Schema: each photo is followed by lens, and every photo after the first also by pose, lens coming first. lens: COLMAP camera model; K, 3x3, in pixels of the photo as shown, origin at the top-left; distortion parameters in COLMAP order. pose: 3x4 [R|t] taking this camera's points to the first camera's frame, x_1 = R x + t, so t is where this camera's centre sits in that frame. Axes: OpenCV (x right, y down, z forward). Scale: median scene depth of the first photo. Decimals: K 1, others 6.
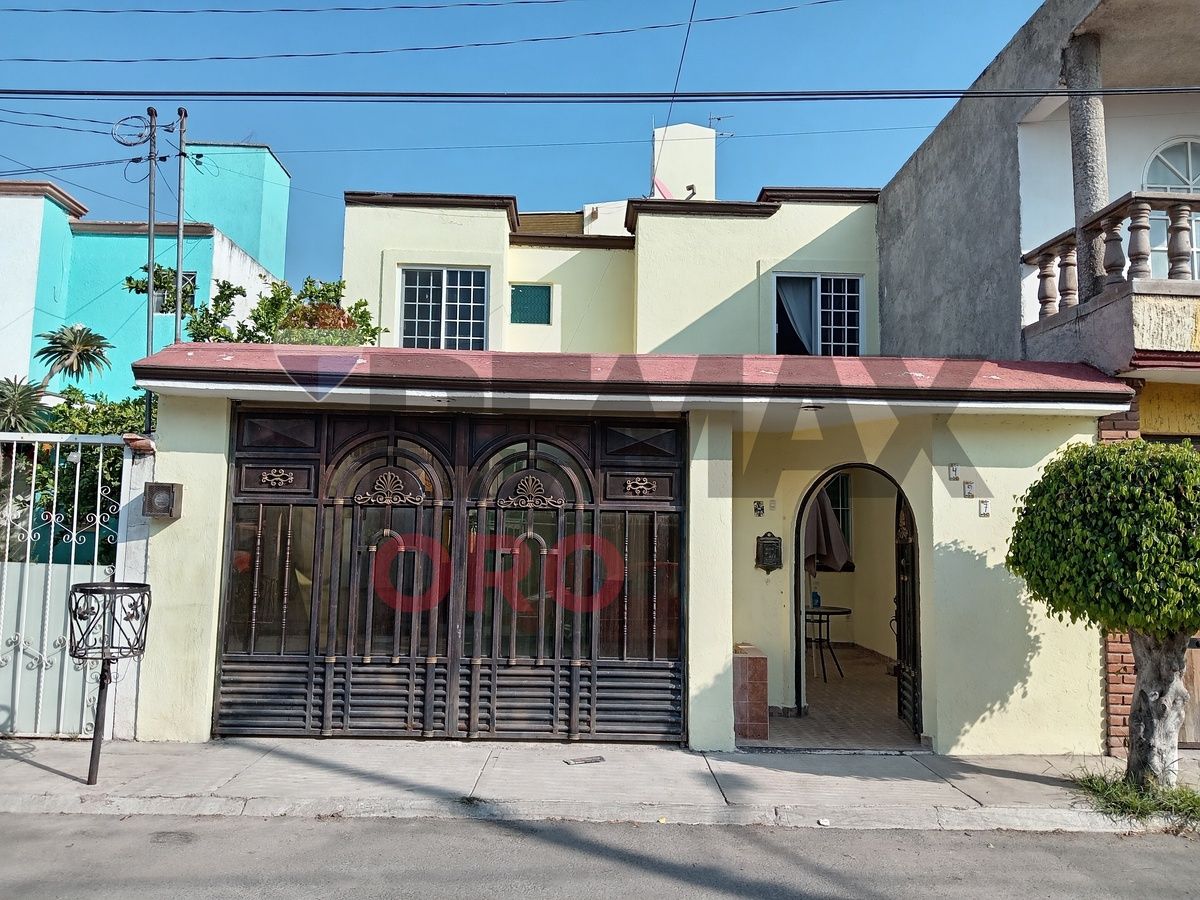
lens RADIAL K [[934.7, 0, 600.8], [0, 934.7, 444.2], [0, 0, 1]] dist [0.056600, -0.100187]
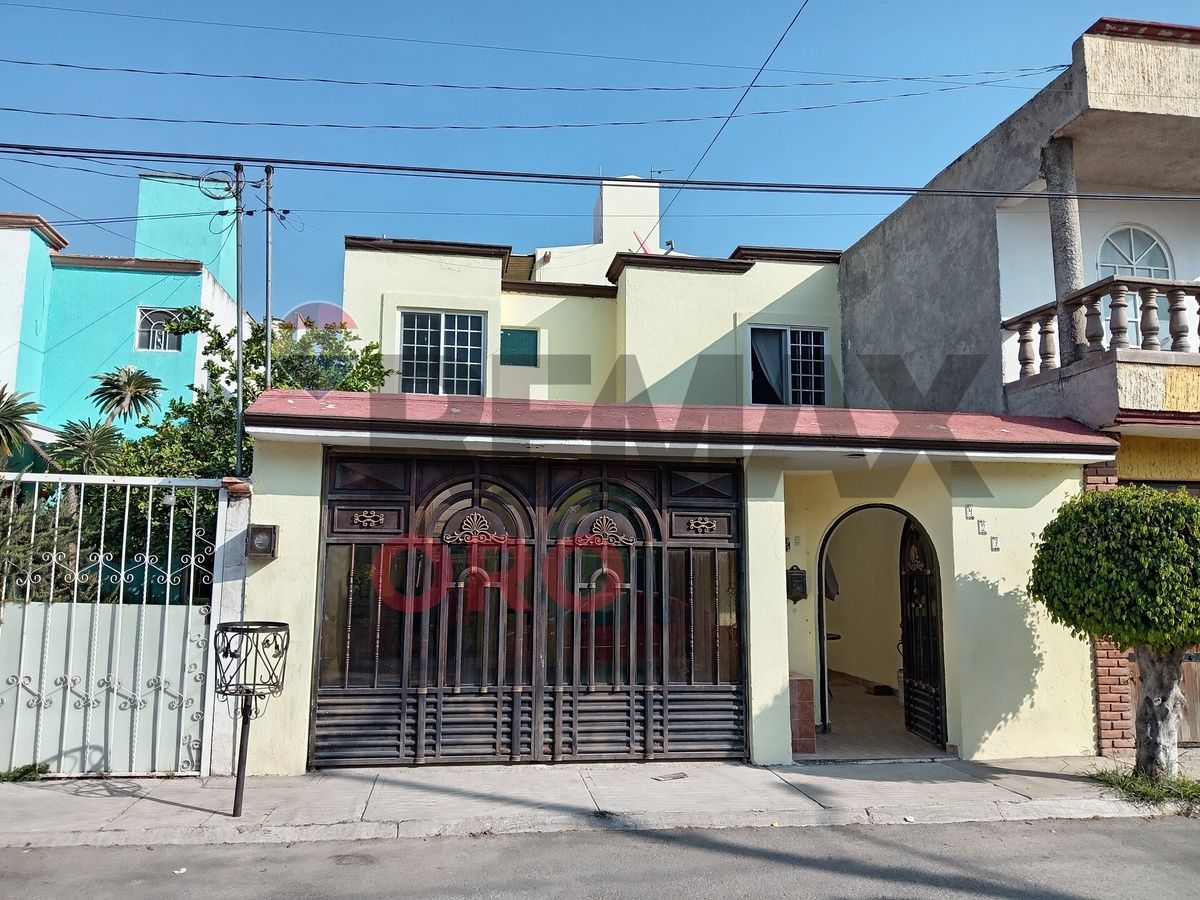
lens RADIAL K [[934.7, 0, 600.8], [0, 934.7, 444.2], [0, 0, 1]] dist [0.056600, -0.100187]
pose [[0.991086, 0.007243, 0.133024, -0.227733], [-0.002963, 0.999472, -0.032347, -0.014889], [-0.133188, 0.031664, 0.990585, -0.082347]]
